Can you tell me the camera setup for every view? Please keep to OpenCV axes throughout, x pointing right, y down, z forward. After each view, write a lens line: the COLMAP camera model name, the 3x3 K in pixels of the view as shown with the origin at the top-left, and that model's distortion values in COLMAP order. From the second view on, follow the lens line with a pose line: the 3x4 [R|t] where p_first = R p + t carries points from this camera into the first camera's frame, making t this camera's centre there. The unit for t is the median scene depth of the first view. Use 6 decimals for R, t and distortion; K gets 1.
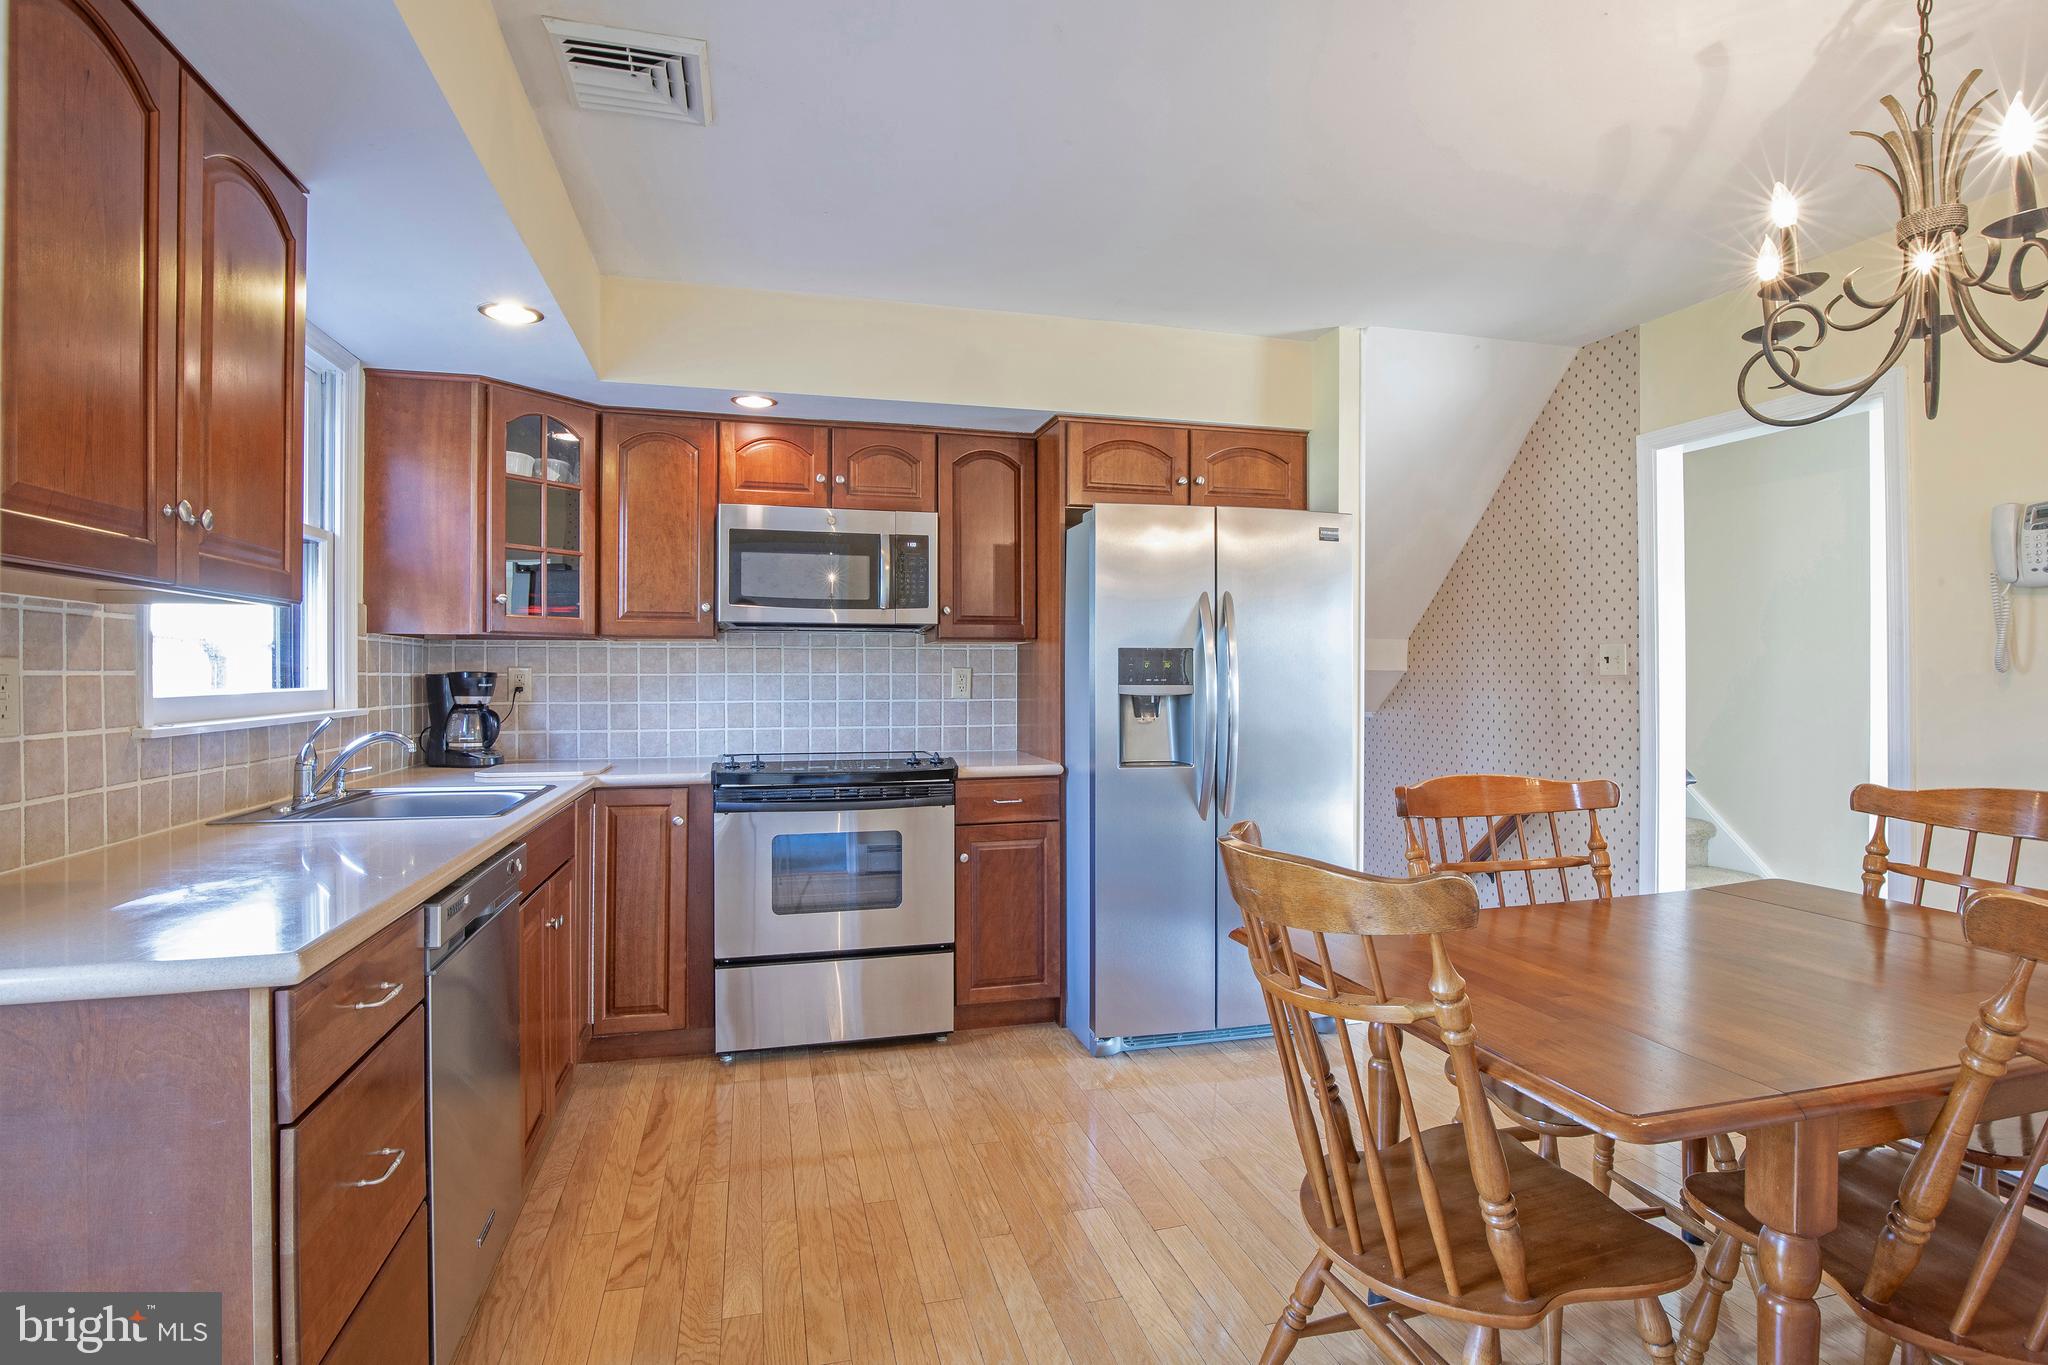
lens RADIAL K [[1035.4, 0, 1017.8], [0, 1035.4, 679.7], [0, 0, 1]] dist [-0.019014, -0.000532]
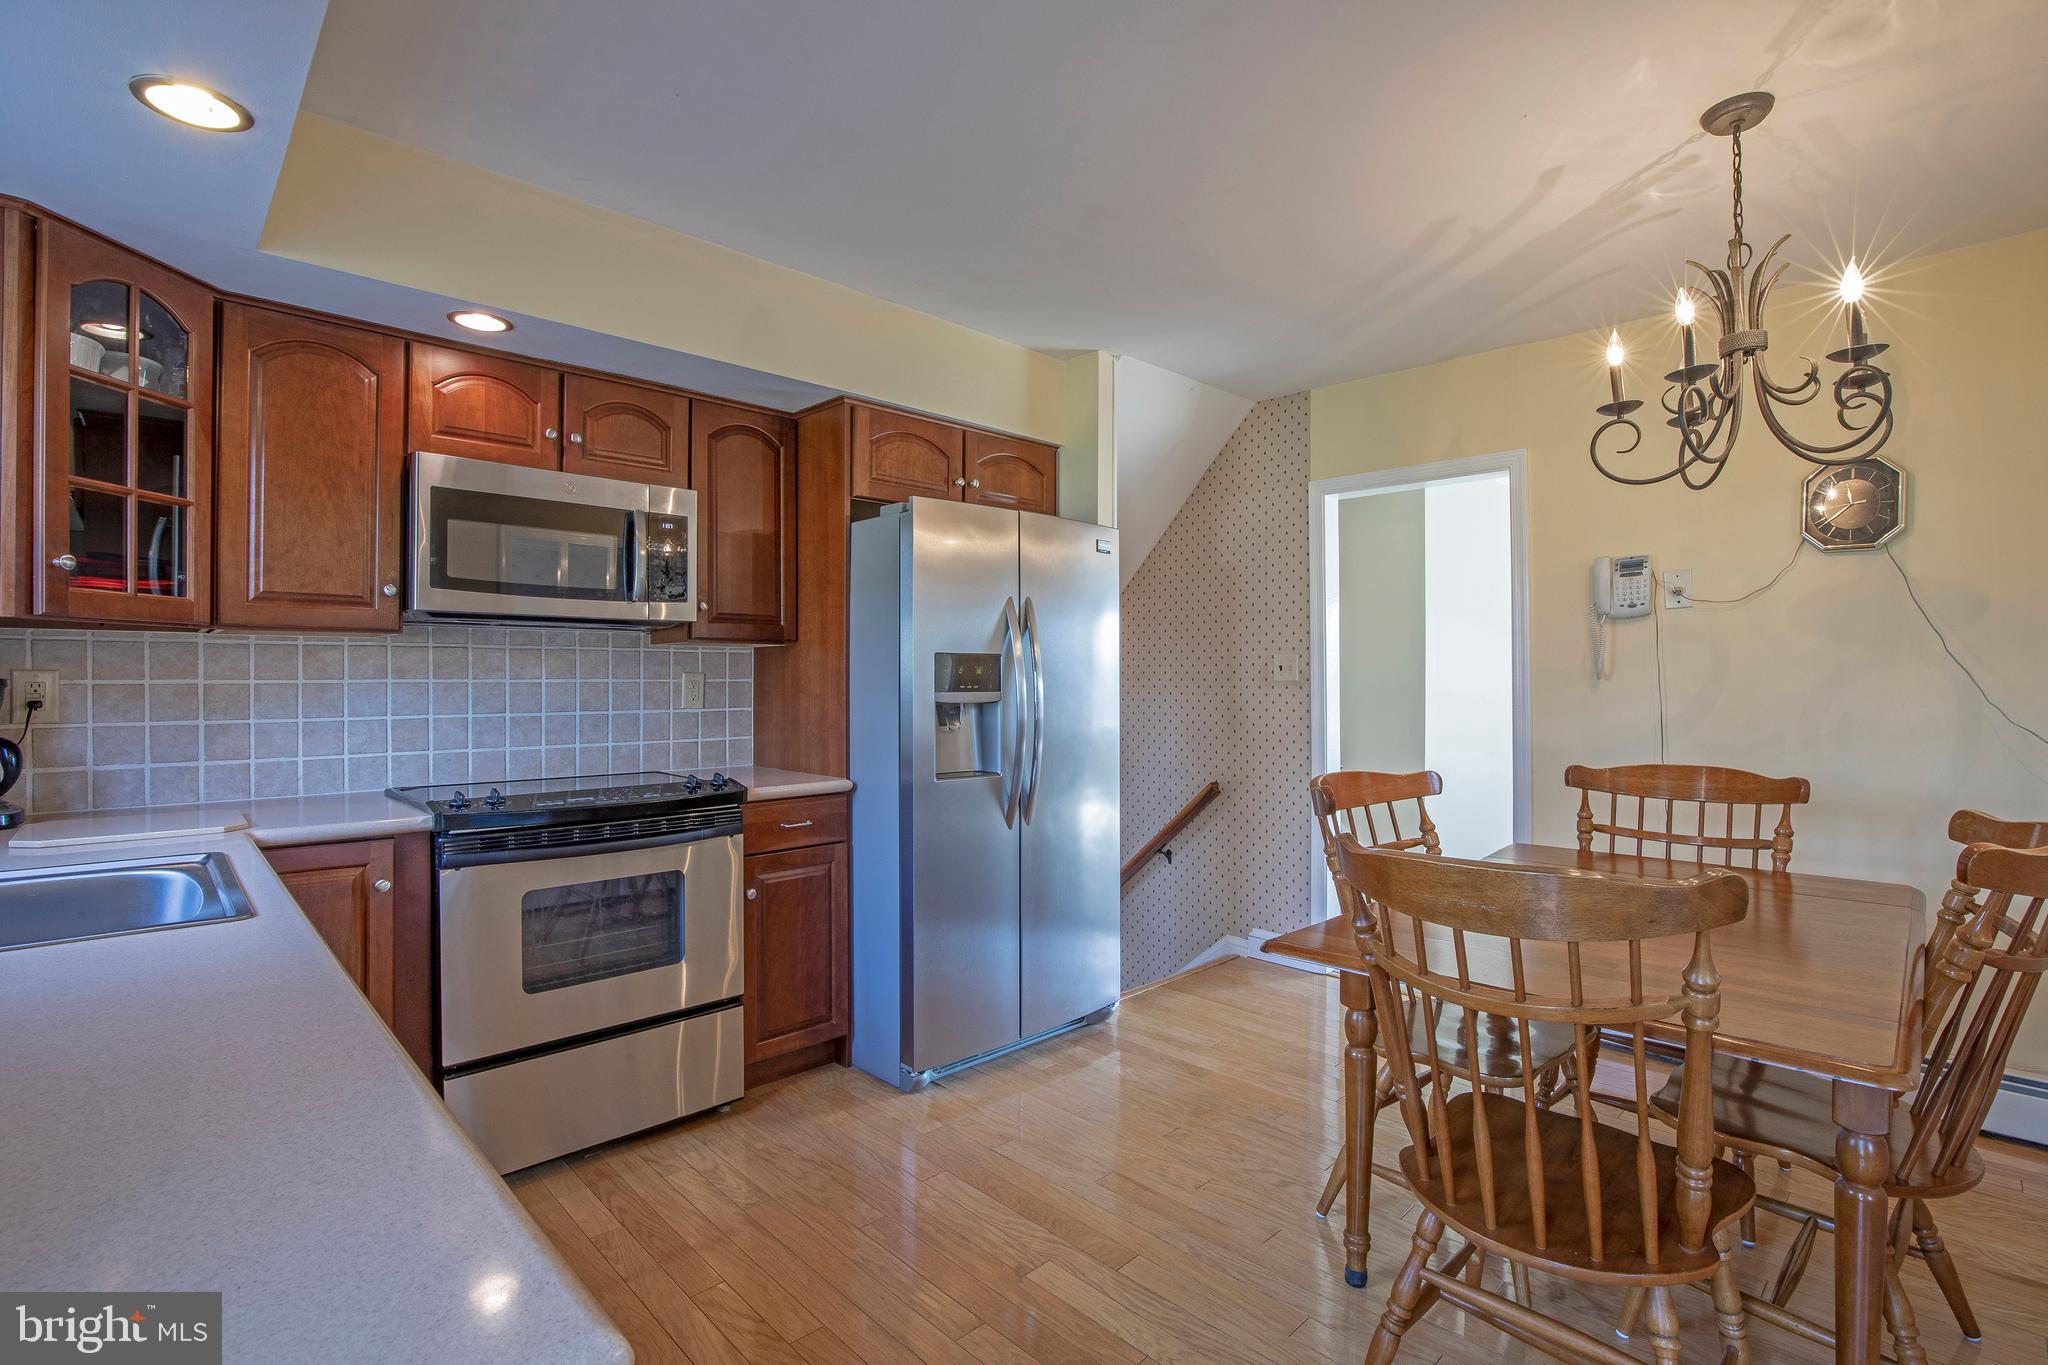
lens RADIAL K [[974.4, 0, 1024.0], [0, 974.4, 682.5], [0, 0, 1]] dist [-0.023589, 0.001255]
pose [[0.867066, -0.001743, 0.498190, -0.252683], [0.002645, 0.999996, -0.001104, -0.002268], [-0.498186, 0.002275, 0.867067, 0.180784]]
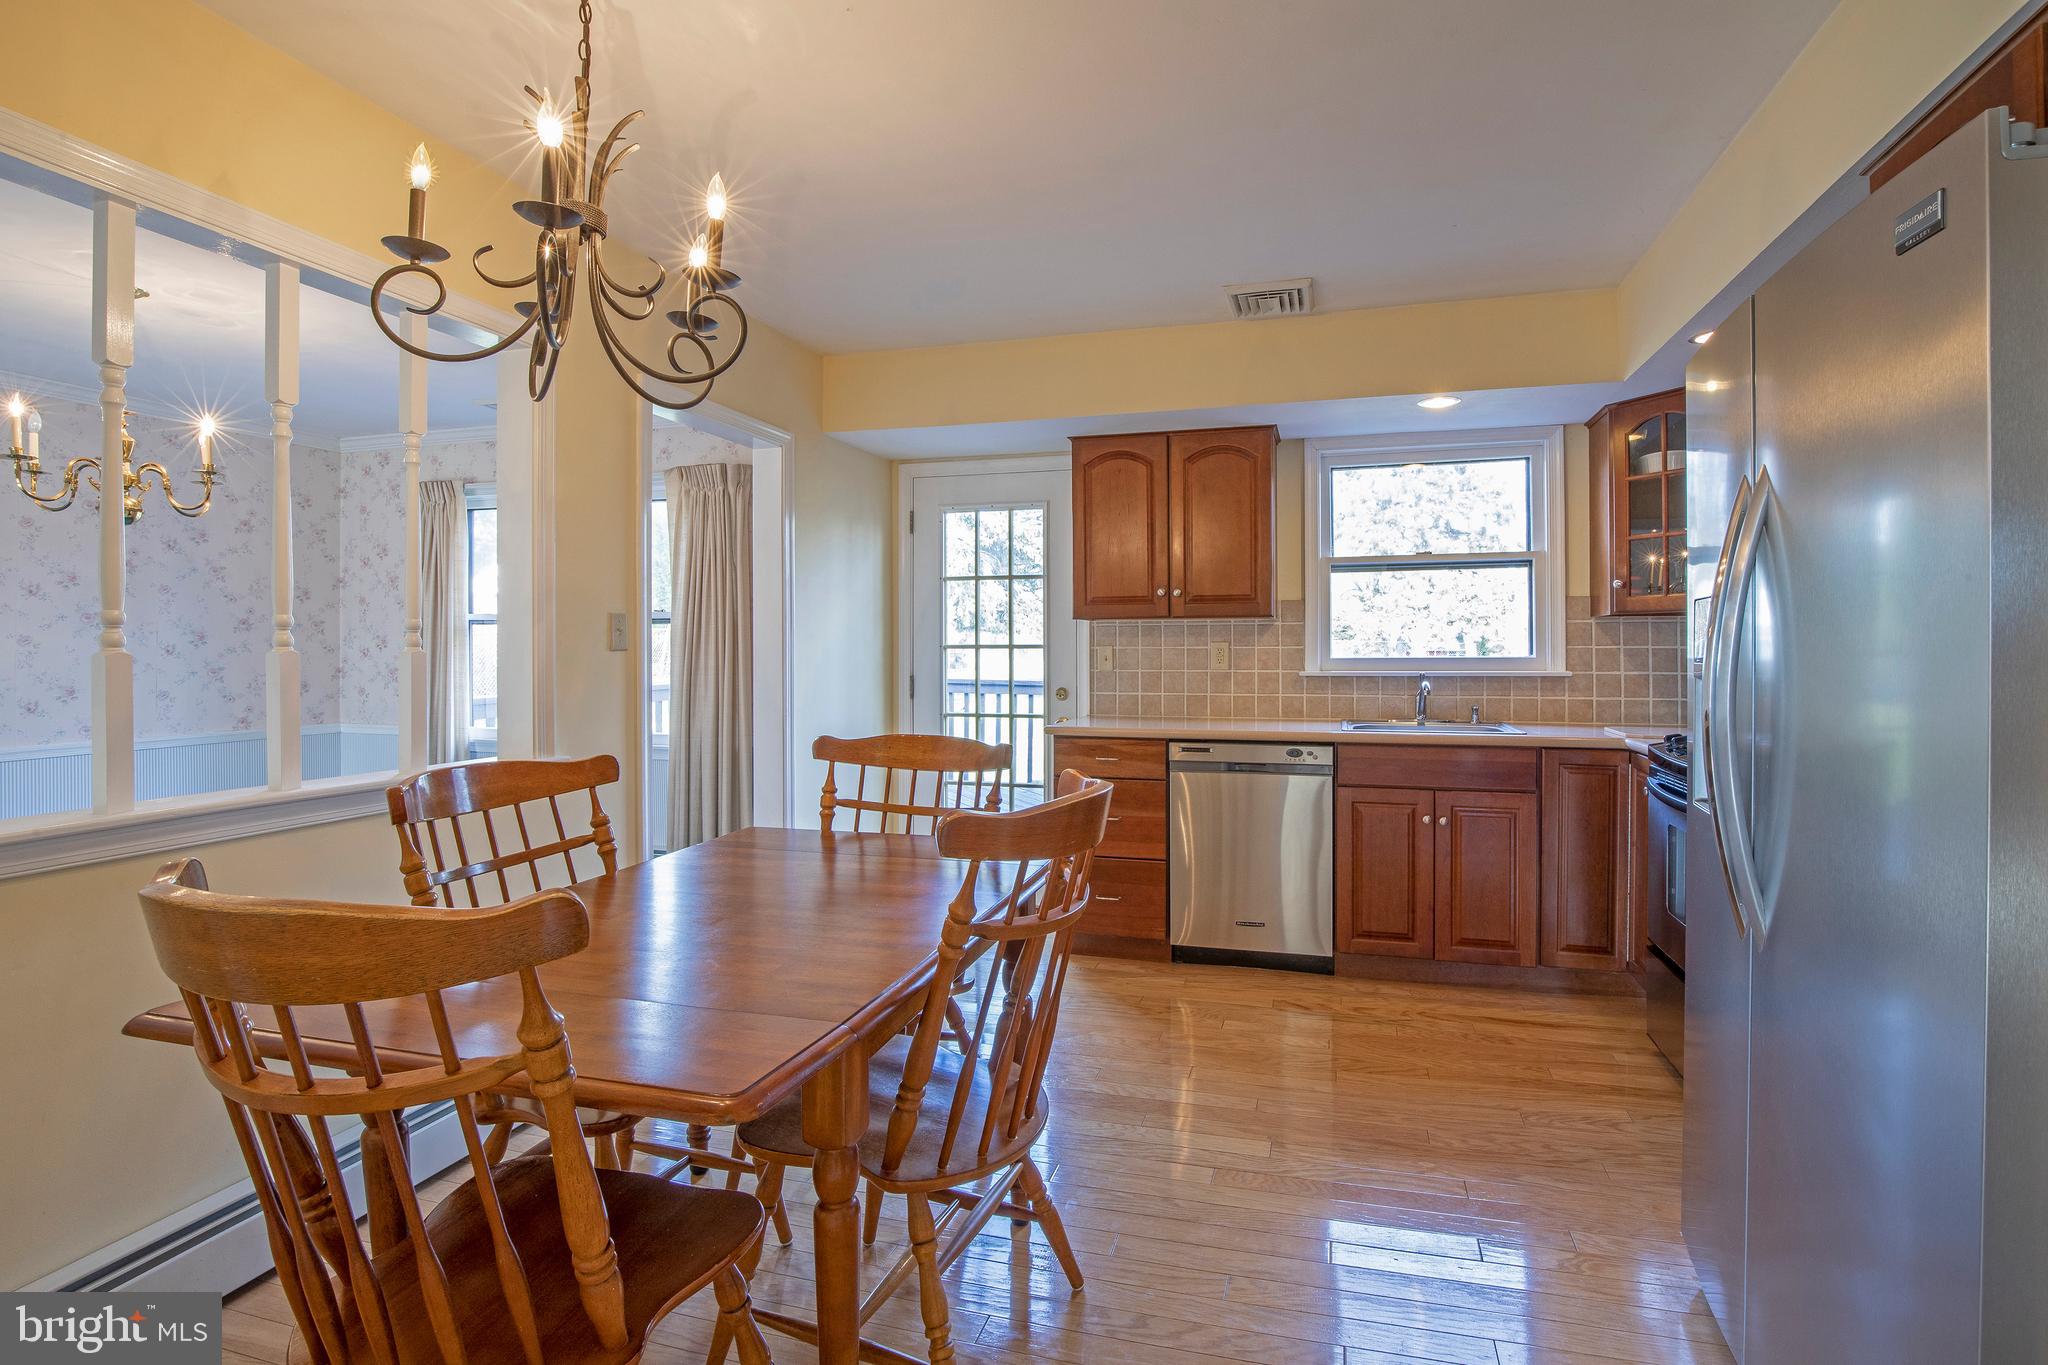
lens RADIAL K [[991.2, 0, 1077.0], [0, 991.2, 645.6], [0, 0, 1]] dist [-0.002728, 0.000172]
pose [[-0.497212, -0.002677, -0.867625, 0.718134], [-0.005667, 0.999984, 0.000162, -0.002494], [0.867611, 0.004998, -0.497219, 0.905049]]
